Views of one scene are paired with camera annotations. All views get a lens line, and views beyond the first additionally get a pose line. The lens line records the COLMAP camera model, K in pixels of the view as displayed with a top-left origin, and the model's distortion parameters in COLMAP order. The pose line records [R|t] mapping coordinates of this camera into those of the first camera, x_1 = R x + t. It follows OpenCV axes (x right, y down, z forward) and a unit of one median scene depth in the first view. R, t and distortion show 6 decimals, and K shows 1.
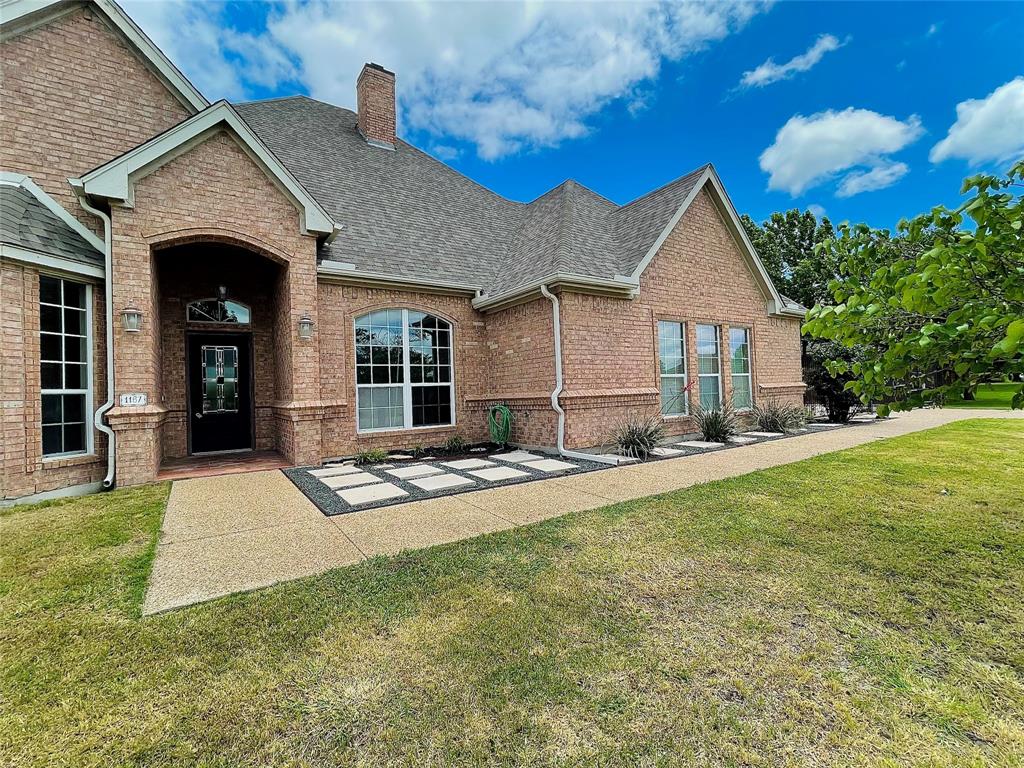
lens RADIAL K [[444.4, 0, 512.0], [0, 444.4, 384.0], [0, 0, 1]] dist [-0.000283, -0.000080]
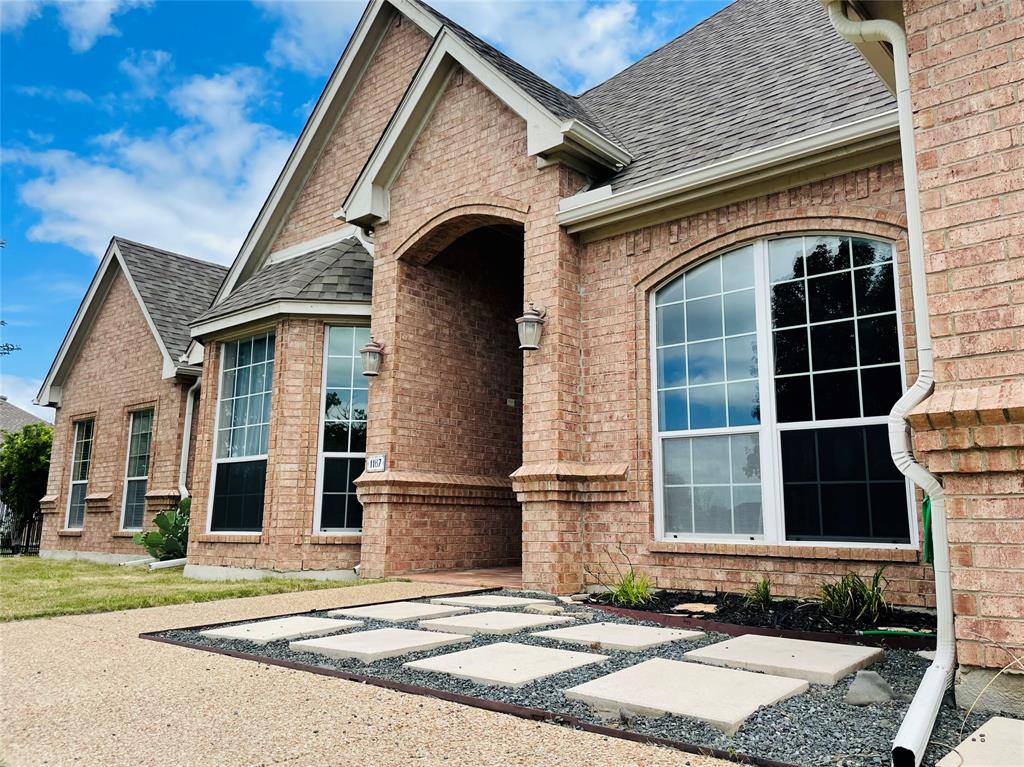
lens RADIAL K [[829.2, 0, 511.9], [0, 829.2, 376.0], [0, 0, 1]] dist [0.104181, 0.000015]
pose [[0.259209, -0.134342, -0.956432, 0.499030], [-0.000883, 0.990245, -0.139331, 0.071657], [0.965821, 0.036960, 0.256562, 0.712324]]
